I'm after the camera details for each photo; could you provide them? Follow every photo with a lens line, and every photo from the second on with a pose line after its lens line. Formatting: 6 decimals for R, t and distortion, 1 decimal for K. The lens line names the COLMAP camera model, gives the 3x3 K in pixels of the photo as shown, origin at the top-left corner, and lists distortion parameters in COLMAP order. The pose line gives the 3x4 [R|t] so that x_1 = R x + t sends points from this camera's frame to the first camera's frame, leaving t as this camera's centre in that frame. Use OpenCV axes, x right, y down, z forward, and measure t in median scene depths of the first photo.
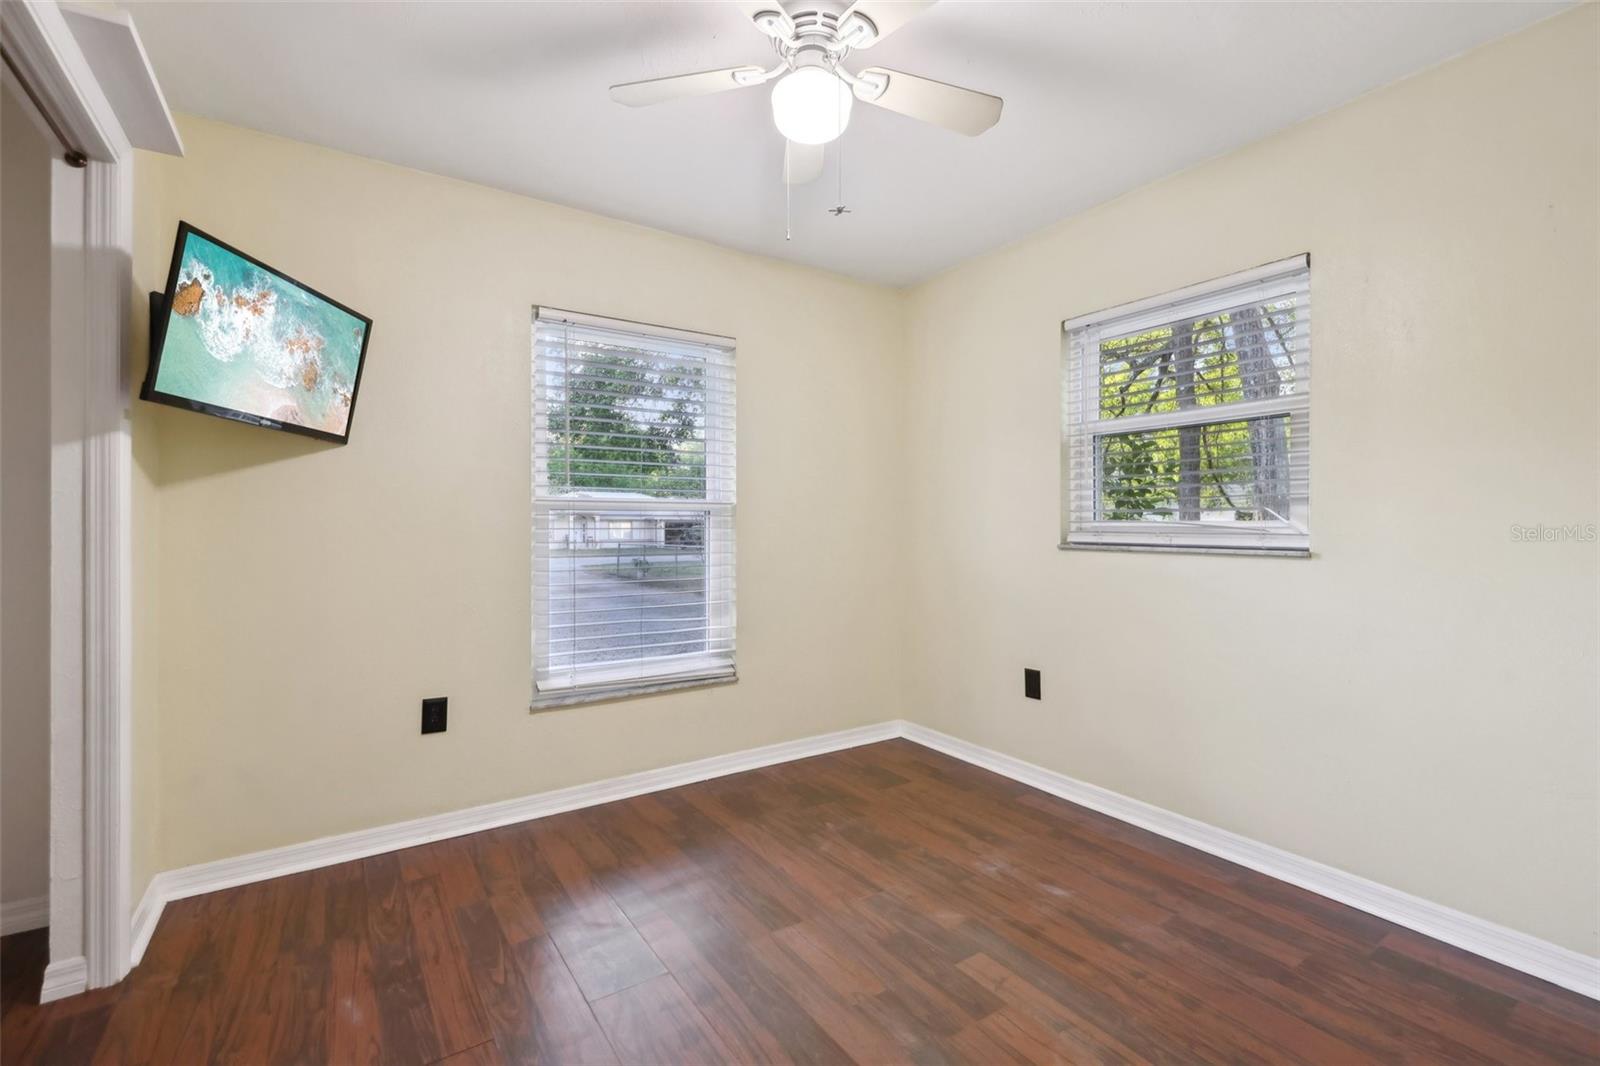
lens RADIAL K [[702.7, 0, 808.1], [0, 702.7, 525.5], [0, 0, 1]] dist [0.012802, -0.001445]
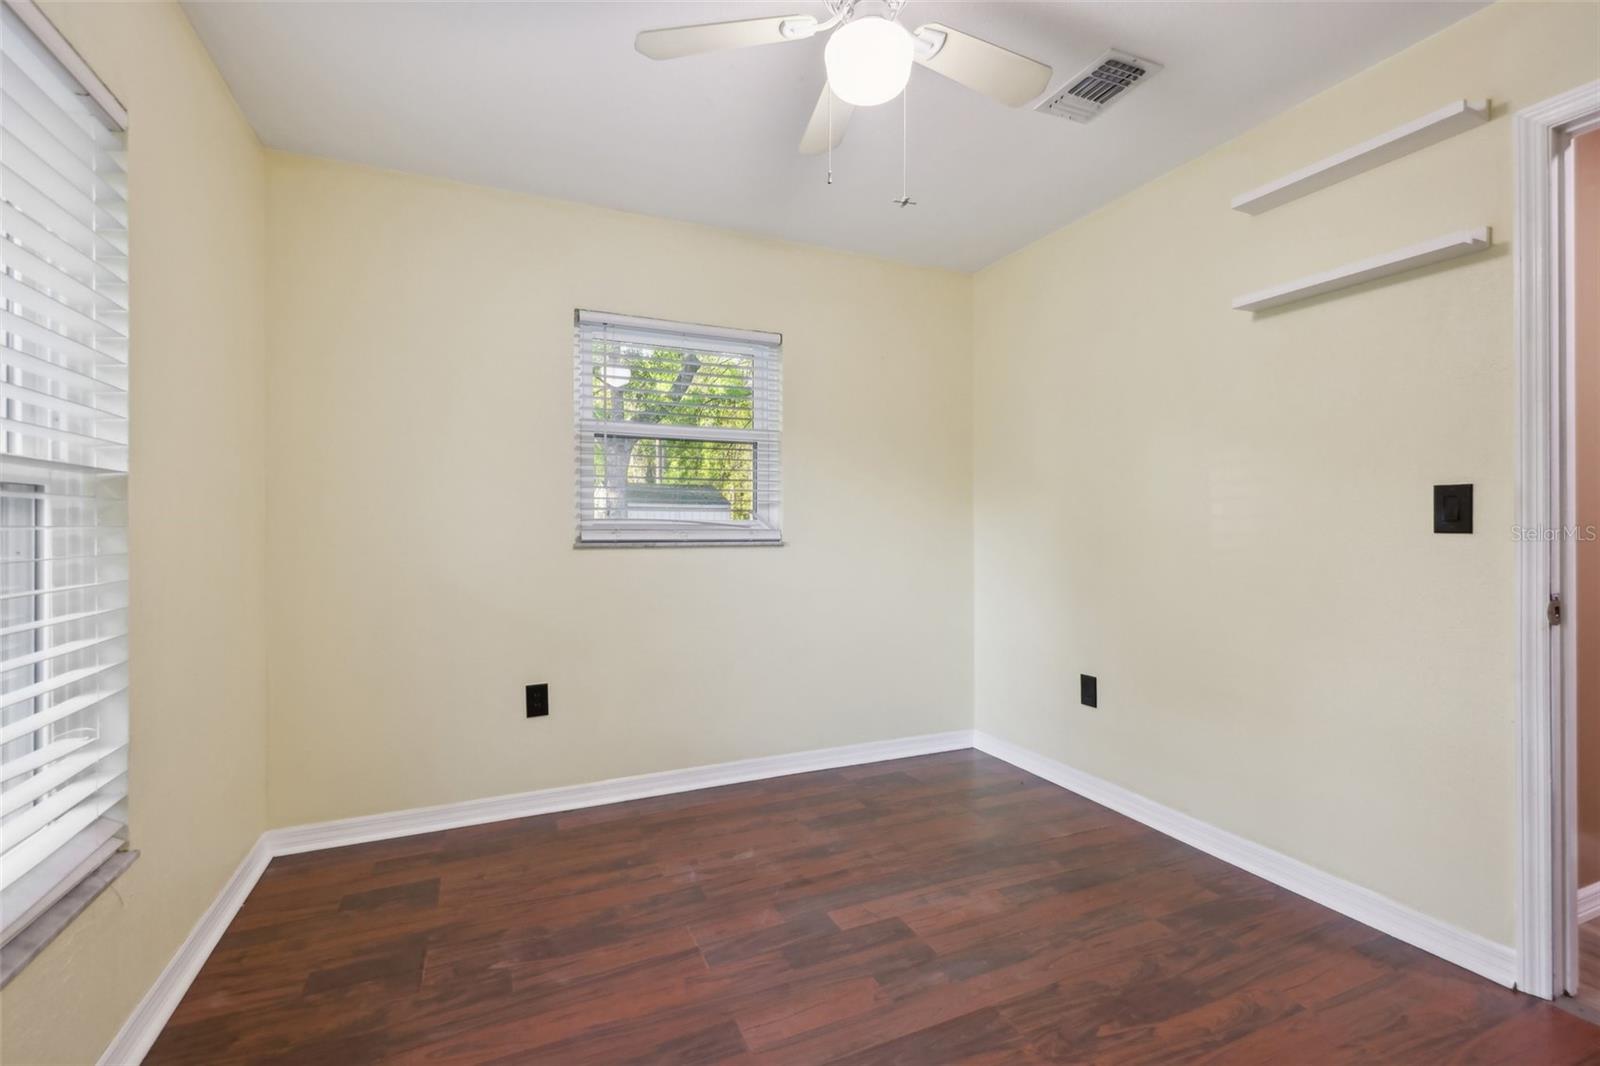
lens RADIAL K [[702.7, 0, 803.8], [0, 702.7, 528.0], [0, 0, 1]] dist [0.012802, -0.001445]
pose [[0.172286, -0.001290, 0.985046, -0.659294], [0.002329, 0.999997, 0.000902, 0.007706], [-0.985044, 0.002139, 0.172288, 0.670501]]
